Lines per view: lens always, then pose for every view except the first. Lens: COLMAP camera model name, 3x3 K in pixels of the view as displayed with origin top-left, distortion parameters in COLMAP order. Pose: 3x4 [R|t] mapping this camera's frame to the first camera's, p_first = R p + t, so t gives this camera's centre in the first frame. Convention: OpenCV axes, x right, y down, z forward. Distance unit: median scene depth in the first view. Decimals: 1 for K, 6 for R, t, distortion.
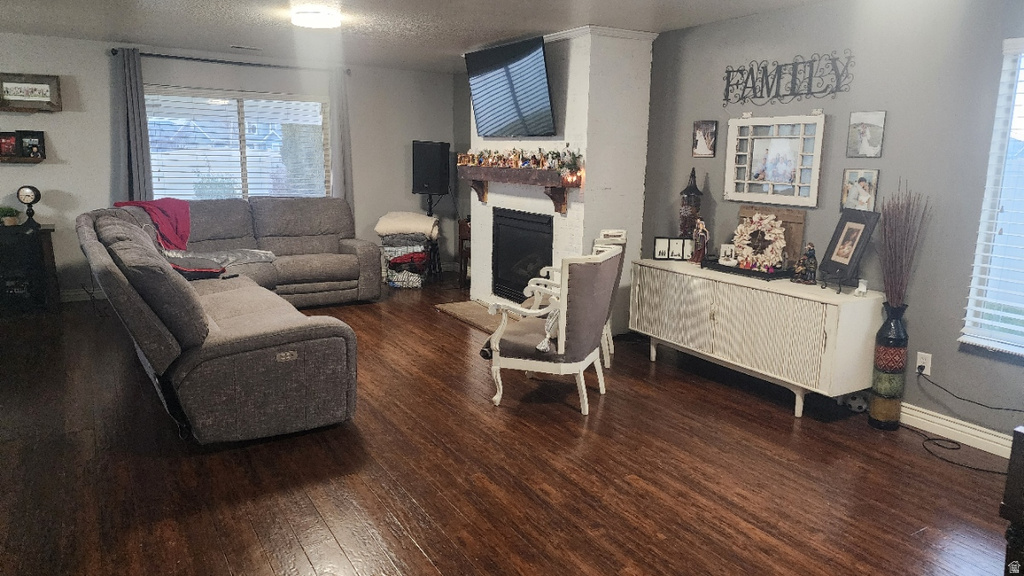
lens RADIAL K [[686.0, 0, 512.0], [0, 686.0, 288.0], [0, 0, 1]] dist [0.004149, 0.001286]
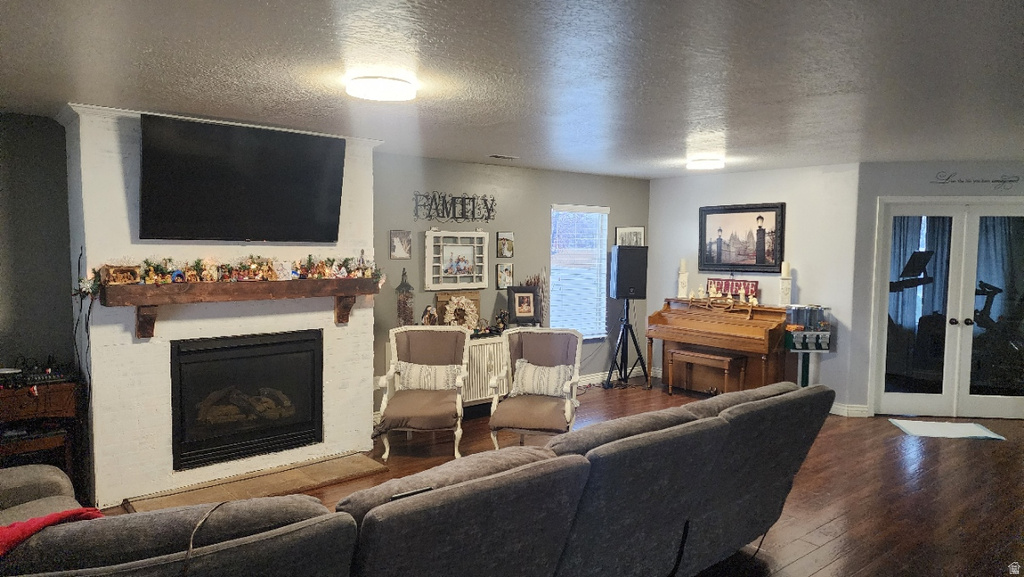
lens RADIAL K [[686.0, 0, 512.0], [0, 686.0, 288.5], [0, 0, 1]] dist [0.004149, 0.001286]
pose [[-0.164769, -0.104104, 0.980823, -1.071307], [0.156288, 0.979096, 0.130175, -0.293241], [-0.973871, 0.174739, -0.145054, 1.084500]]
